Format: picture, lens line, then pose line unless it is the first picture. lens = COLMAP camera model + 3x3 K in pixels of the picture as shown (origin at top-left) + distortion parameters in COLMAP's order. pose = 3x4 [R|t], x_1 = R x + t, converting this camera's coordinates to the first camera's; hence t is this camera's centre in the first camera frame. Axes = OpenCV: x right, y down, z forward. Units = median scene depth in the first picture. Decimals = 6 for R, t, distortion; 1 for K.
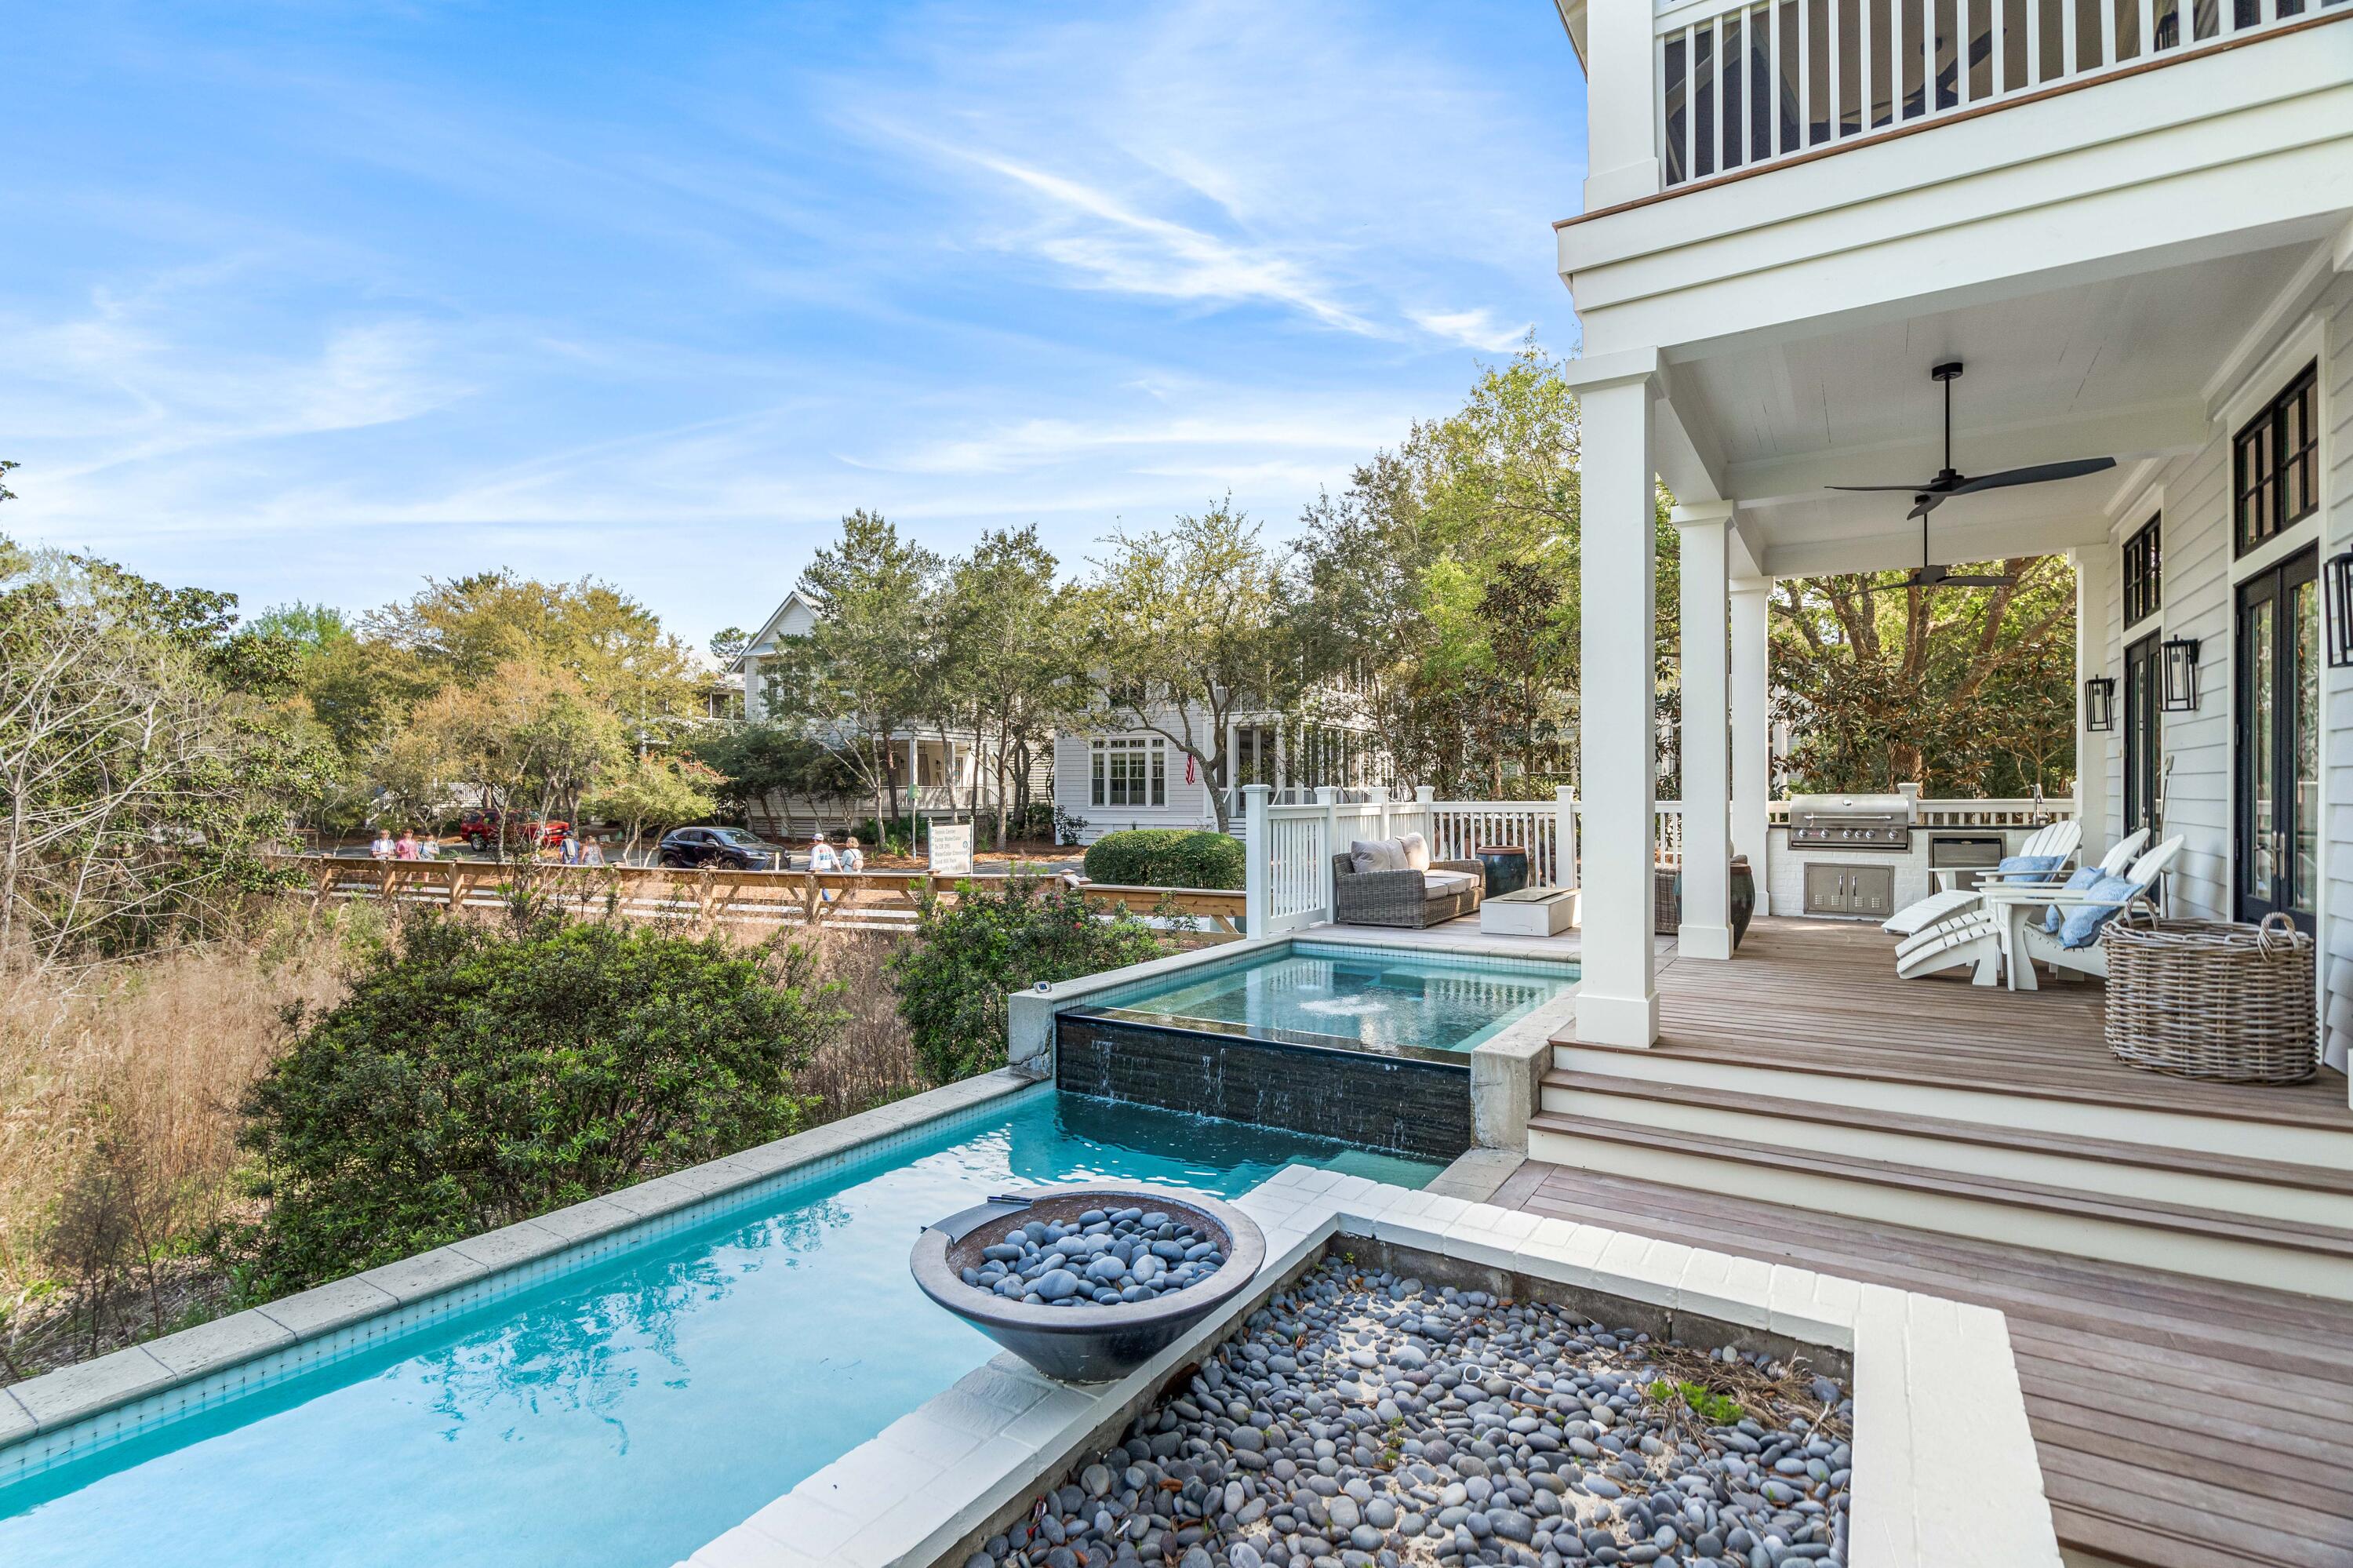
lens RADIAL K [[1115.4, 0, 1171.0], [0, 1115.4, 790.3], [0, 0, 1]] dist [-0.002181, 0.002067]
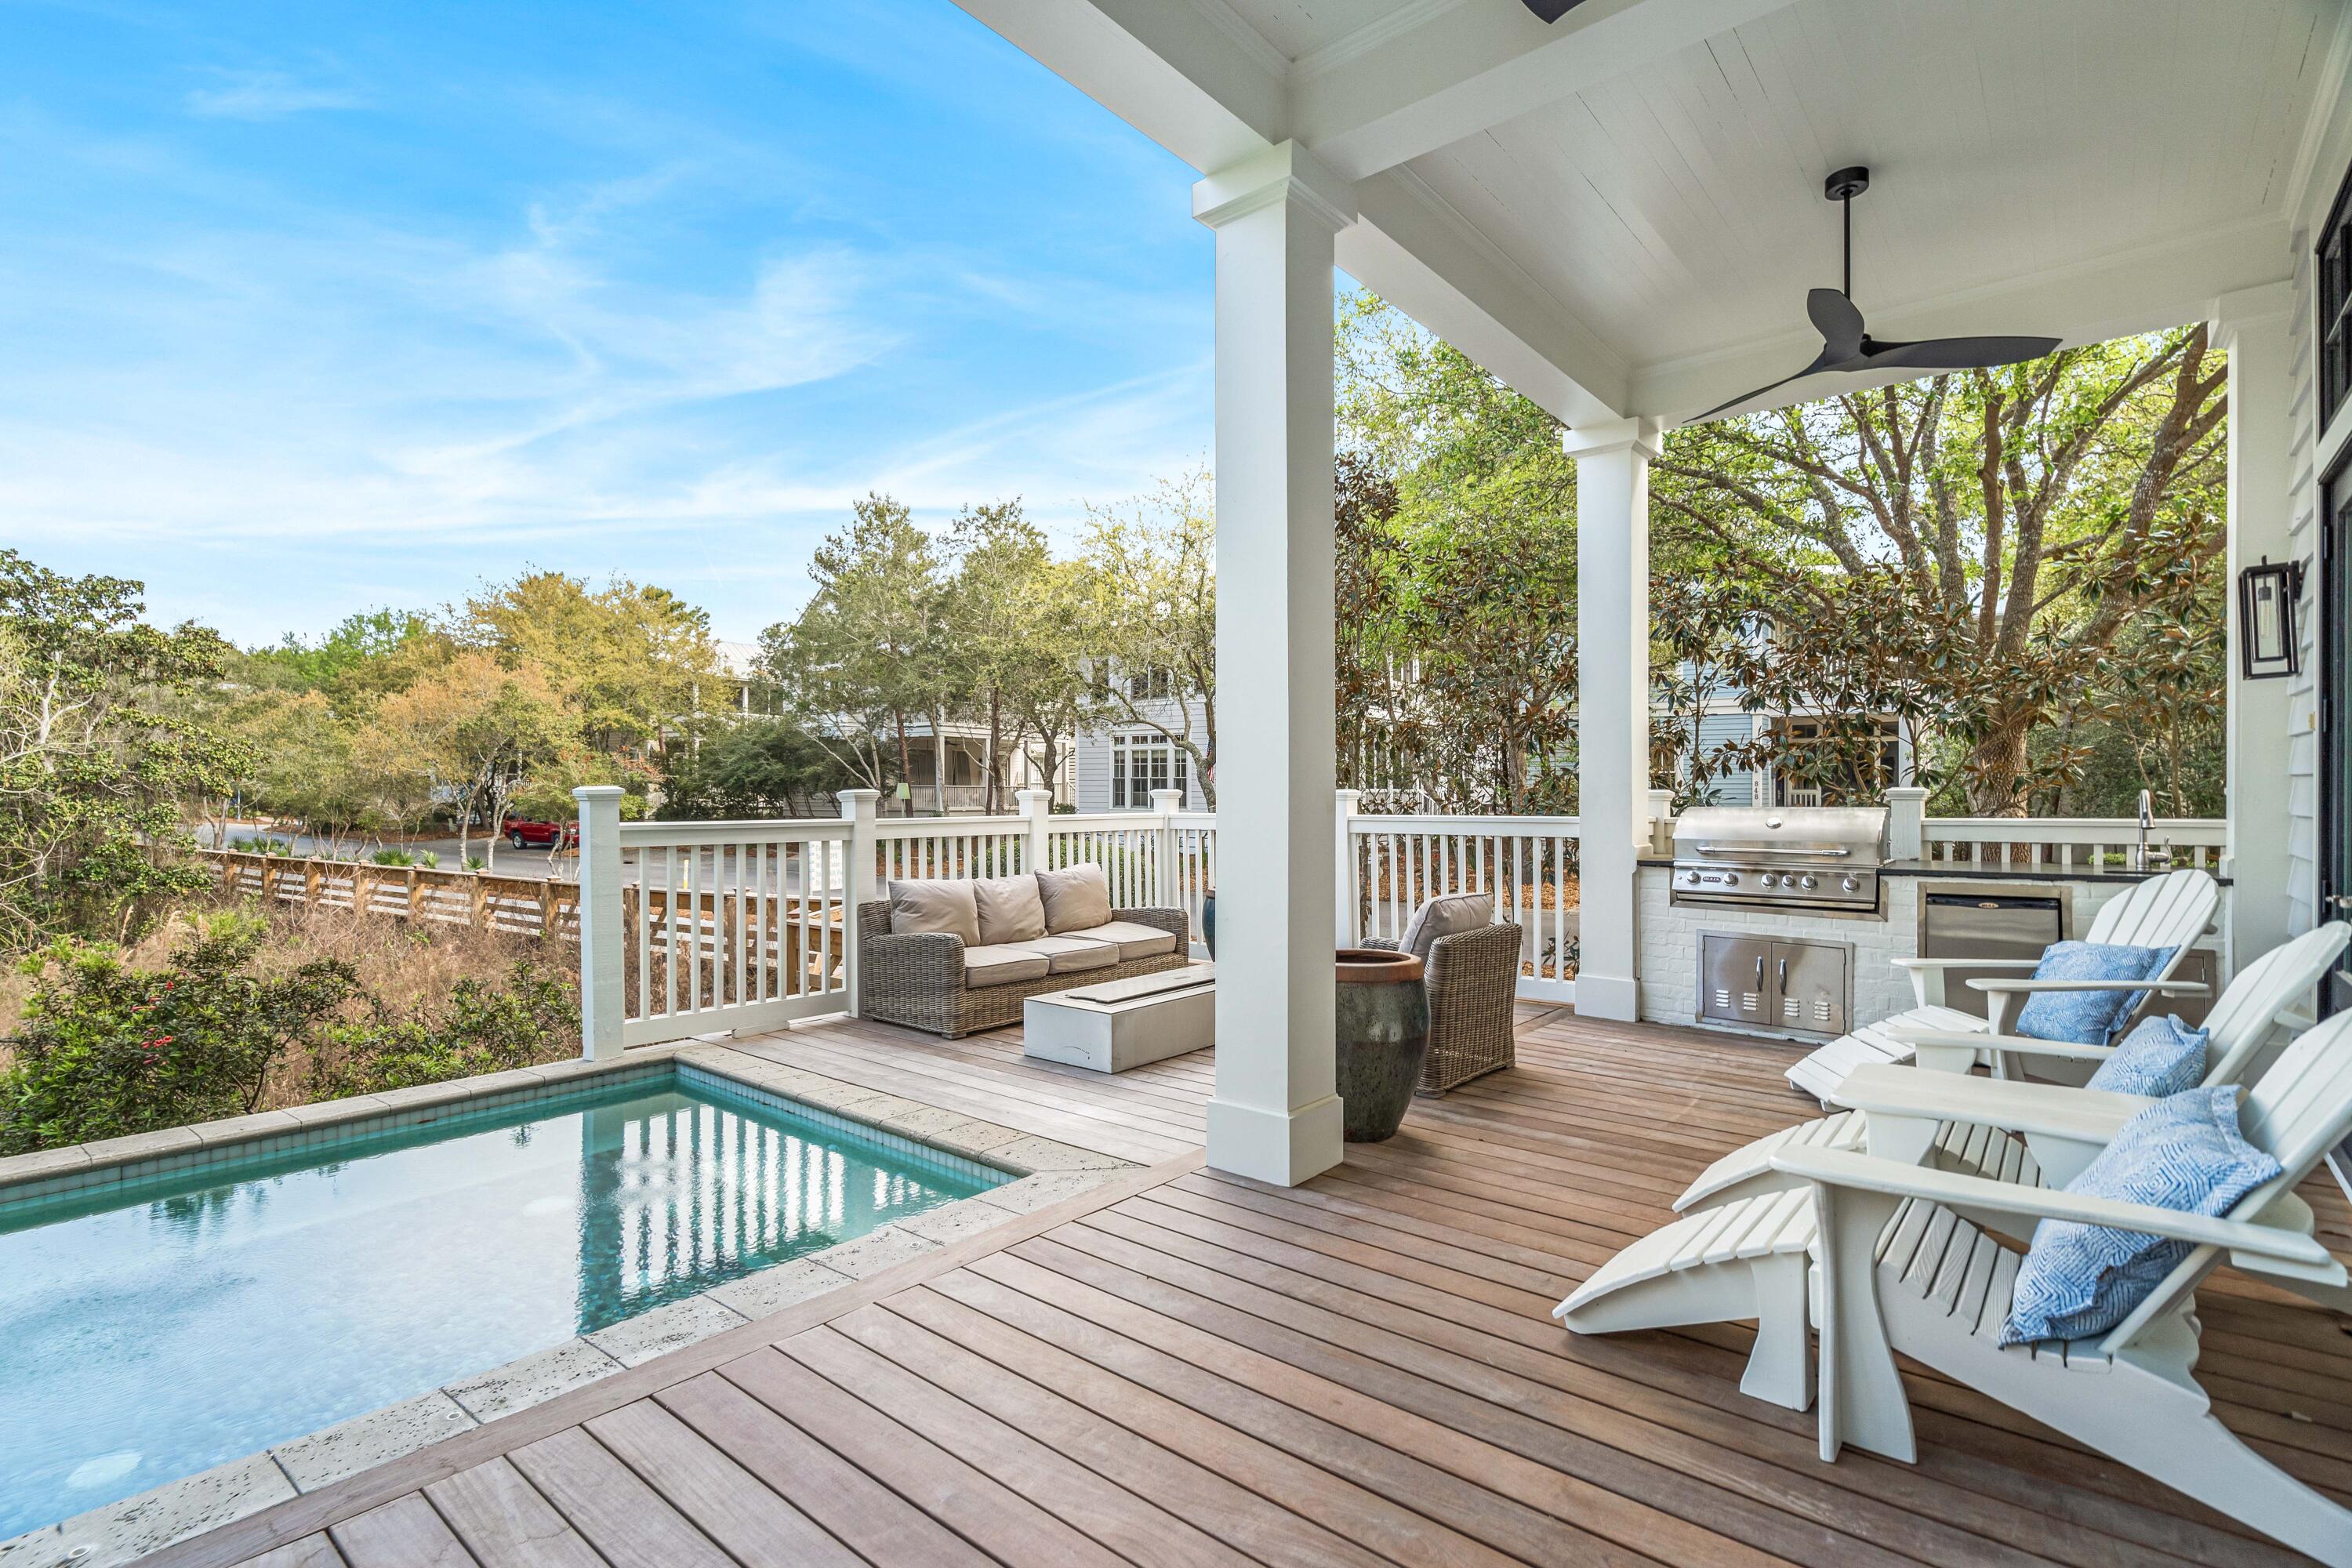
lens RADIAL K [[1114.9, 0, 1165.6], [0, 1114.9, 786.1], [0, 0, 1]] dist [-0.002181, 0.002067]
pose [[0.990854, 0.003809, -0.134887, 0.165272], [-0.004283, 0.999986, -0.003225, -0.001714], [0.134873, 0.003773, 0.990856, 0.179524]]
